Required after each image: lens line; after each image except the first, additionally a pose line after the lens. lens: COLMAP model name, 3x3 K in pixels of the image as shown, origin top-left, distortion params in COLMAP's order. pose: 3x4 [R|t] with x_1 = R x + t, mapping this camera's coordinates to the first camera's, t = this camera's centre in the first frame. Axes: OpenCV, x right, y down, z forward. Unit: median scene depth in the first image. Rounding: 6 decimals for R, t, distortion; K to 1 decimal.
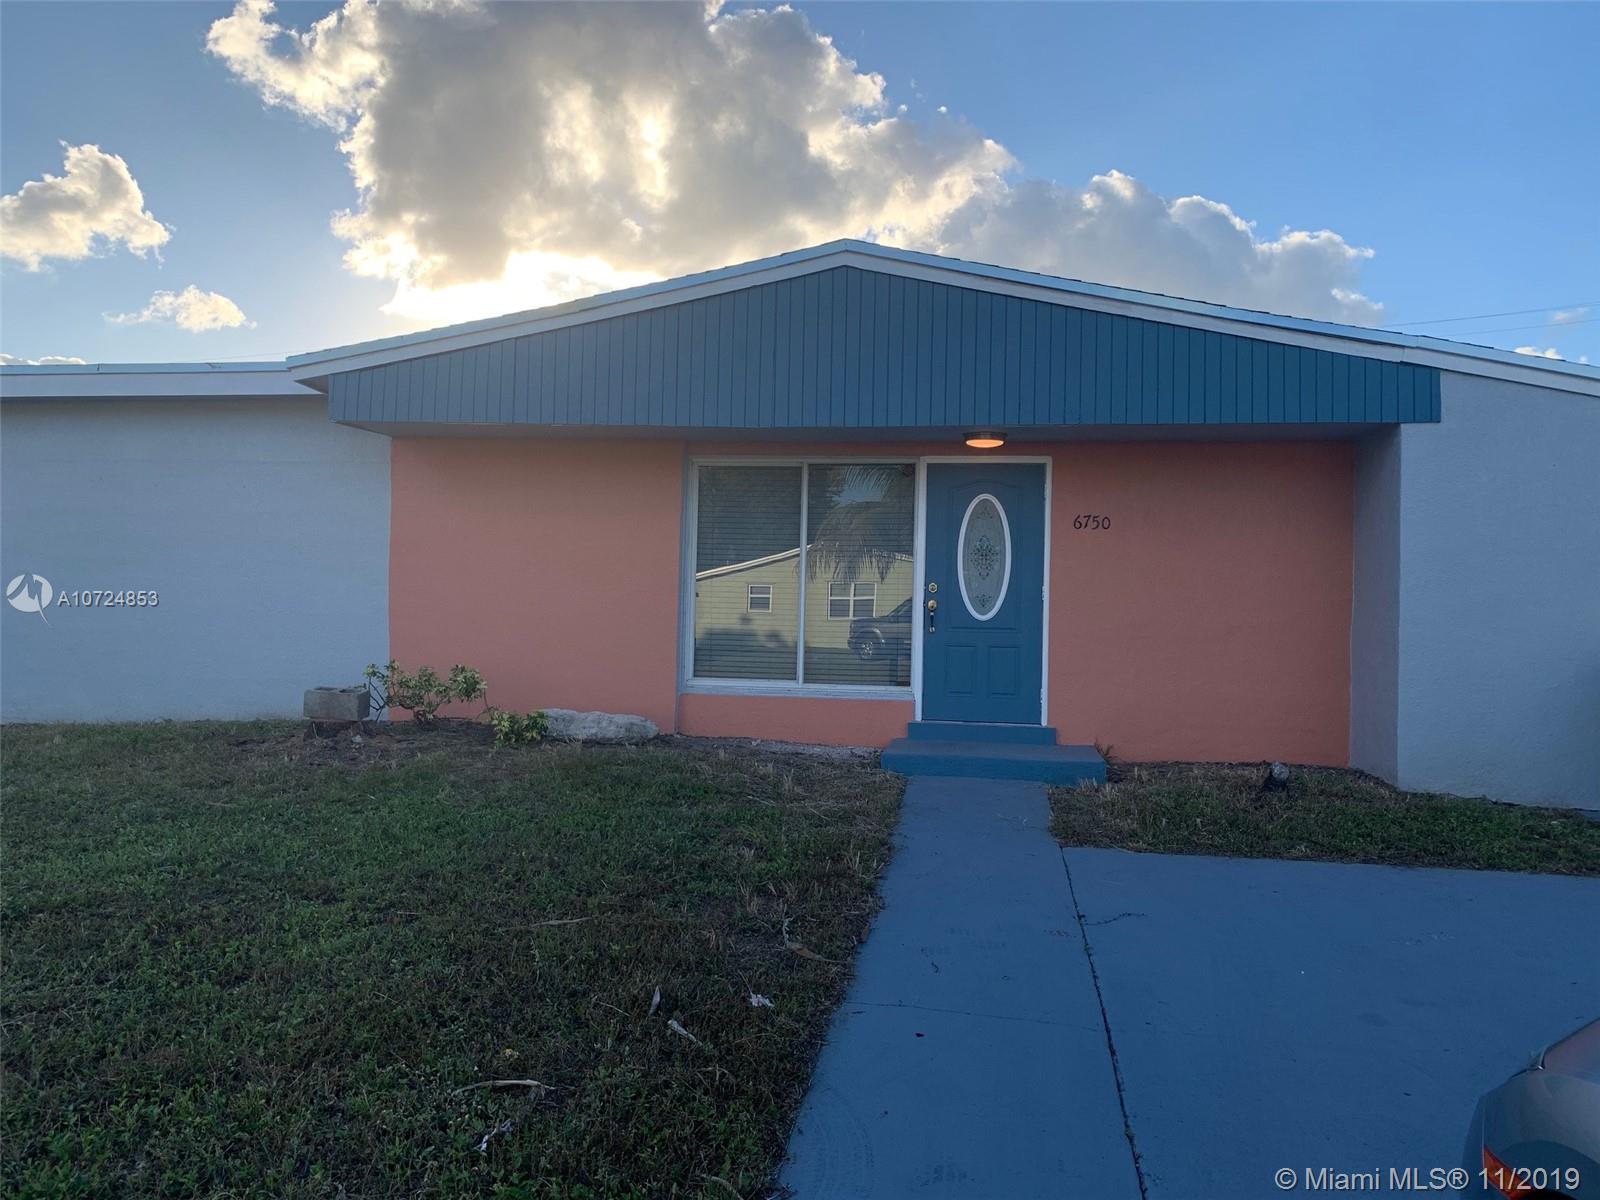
lens RADIAL K [[1208.0, 0, 778.6], [0, 1208.0, 599.5], [0, 0, 1]] dist [0.092206, -0.274823]
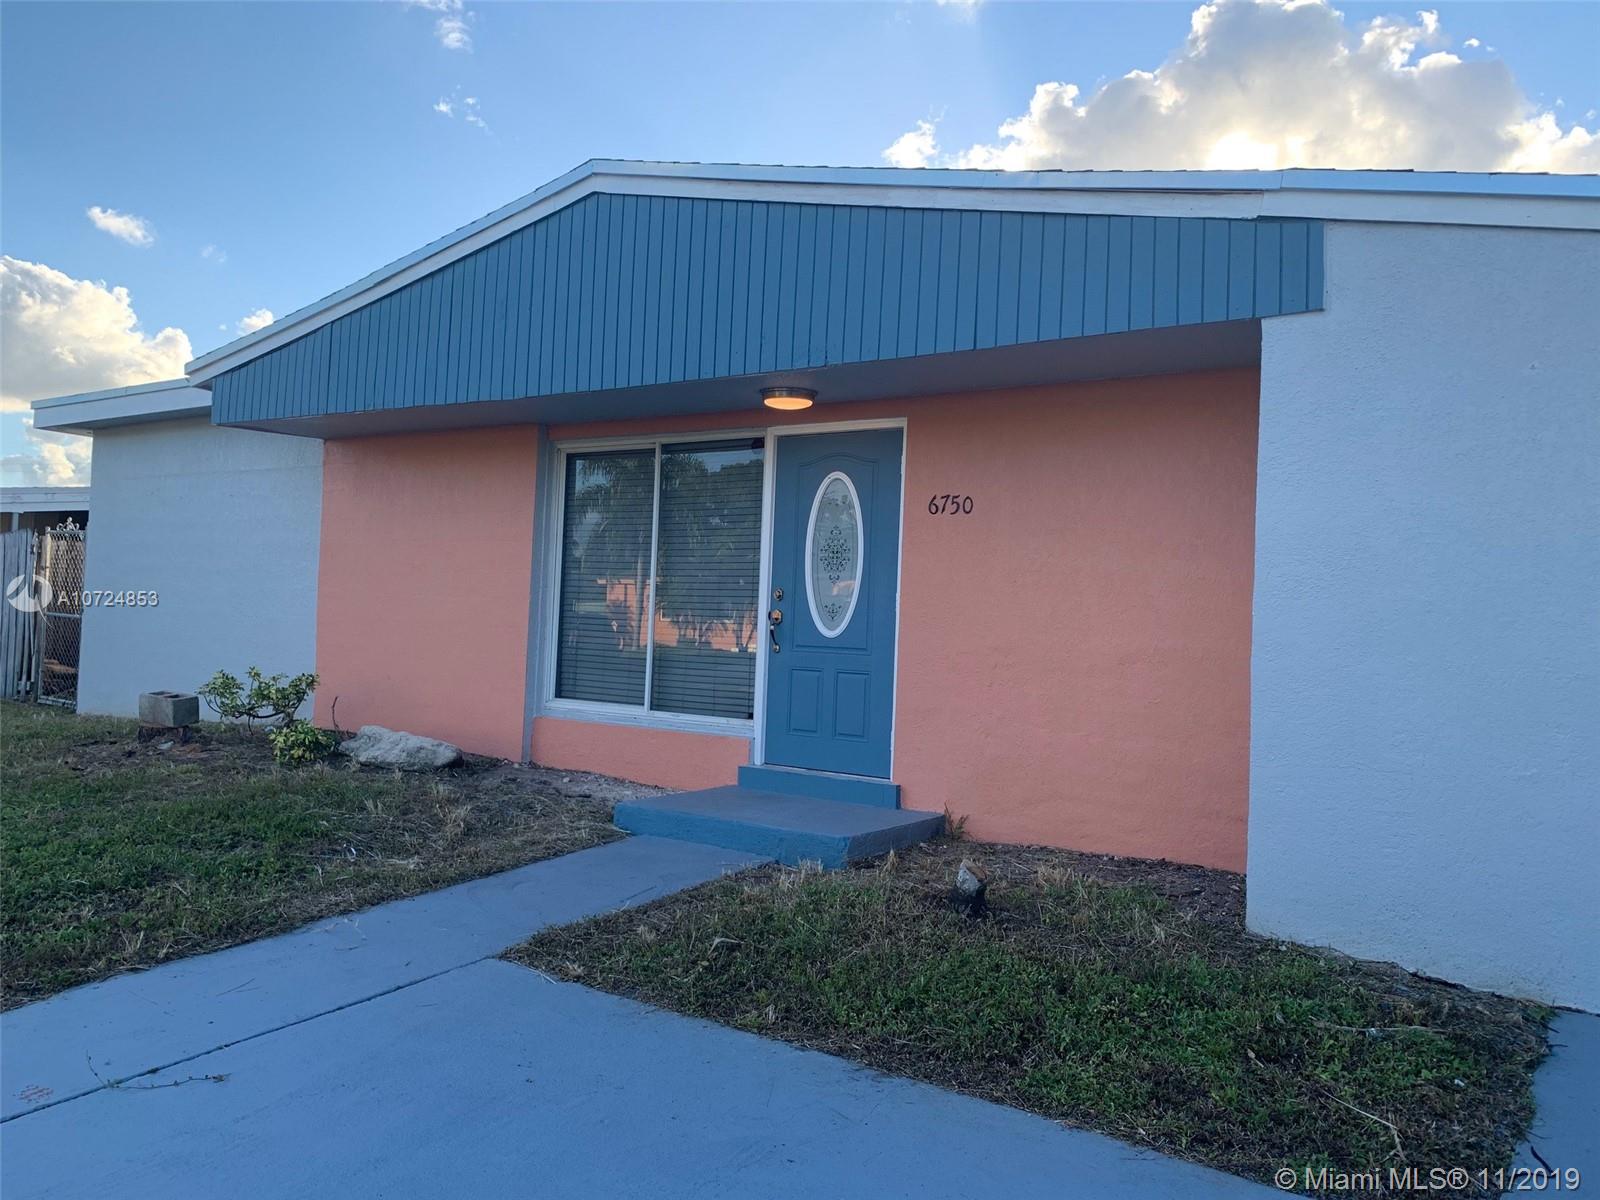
lens RADIAL K [[1200.8, 0, 801.7], [0, 1200.8, 600.9], [0, 0, 1]] dist [0.002501, -0.002145]
pose [[0.909044, 0.006089, -0.416656, 0.495126], [-0.013736, 0.999788, -0.015357, 0.006182], [0.416474, 0.019683, 0.908934, 0.326680]]
